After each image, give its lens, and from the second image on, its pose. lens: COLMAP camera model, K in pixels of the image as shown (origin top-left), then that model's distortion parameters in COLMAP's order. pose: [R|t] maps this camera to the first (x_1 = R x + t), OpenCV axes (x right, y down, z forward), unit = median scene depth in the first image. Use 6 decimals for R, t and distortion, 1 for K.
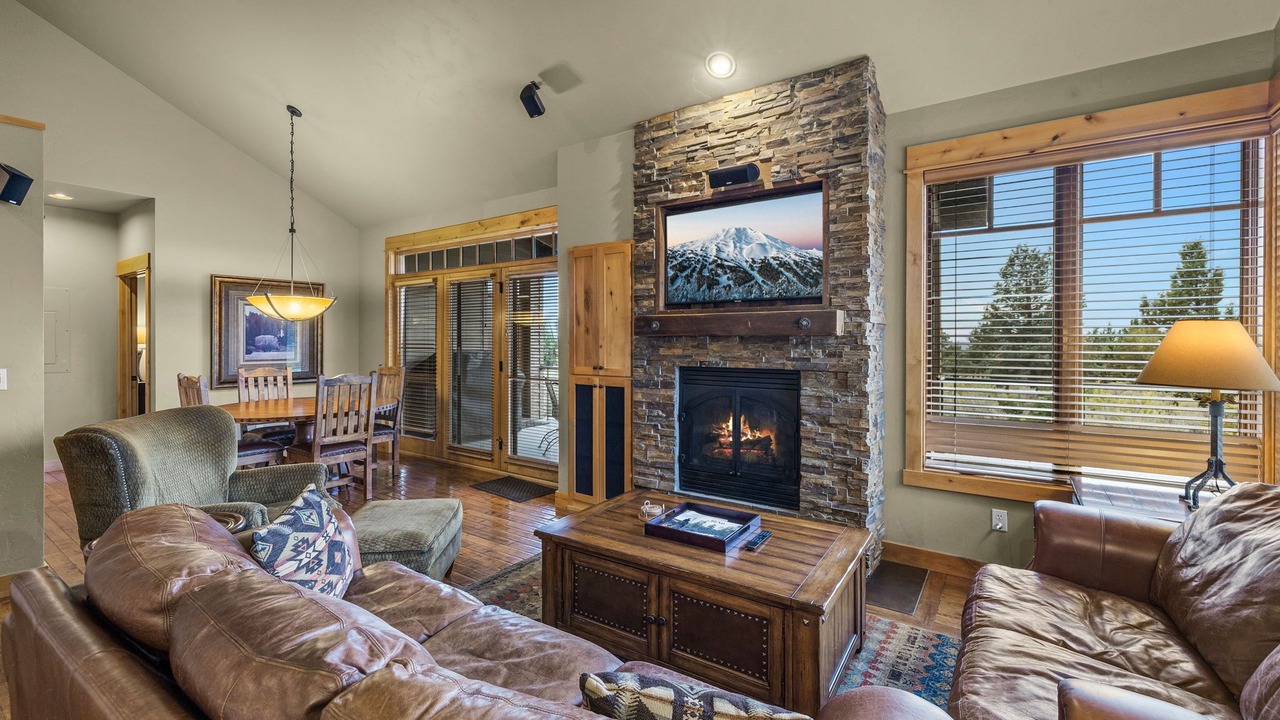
lens RADIAL K [[553.0, 0, 640.5], [0, 553.0, 350.4], [0, 0, 1]] dist [0.001841, -0.000925]
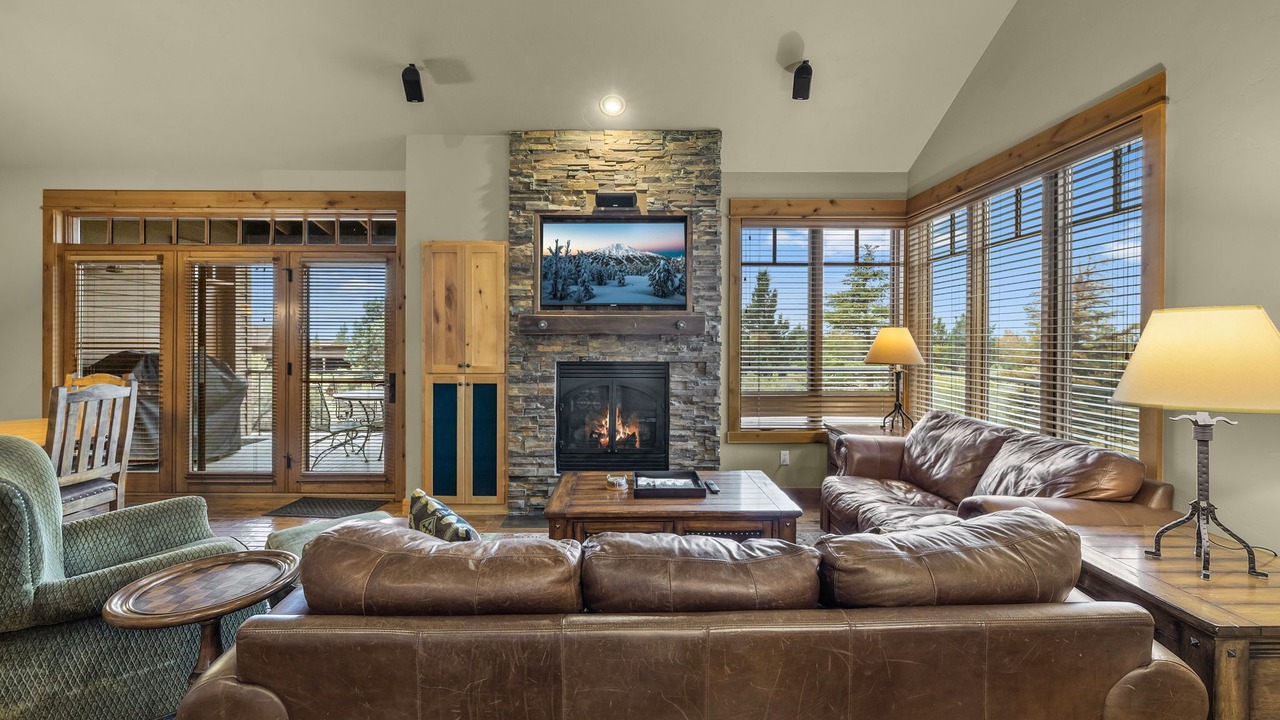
lens RADIAL K [[553.0, 0, 647.4], [0, 553.0, 350.4], [0, 0, 1]] dist [0.001841, -0.000925]
pose [[0.811835, -0.012094, 0.583761, -0.431519], [0.009662, 0.999927, 0.007279, -0.000344], [-0.583807, -0.000269, 0.811893, -0.002136]]
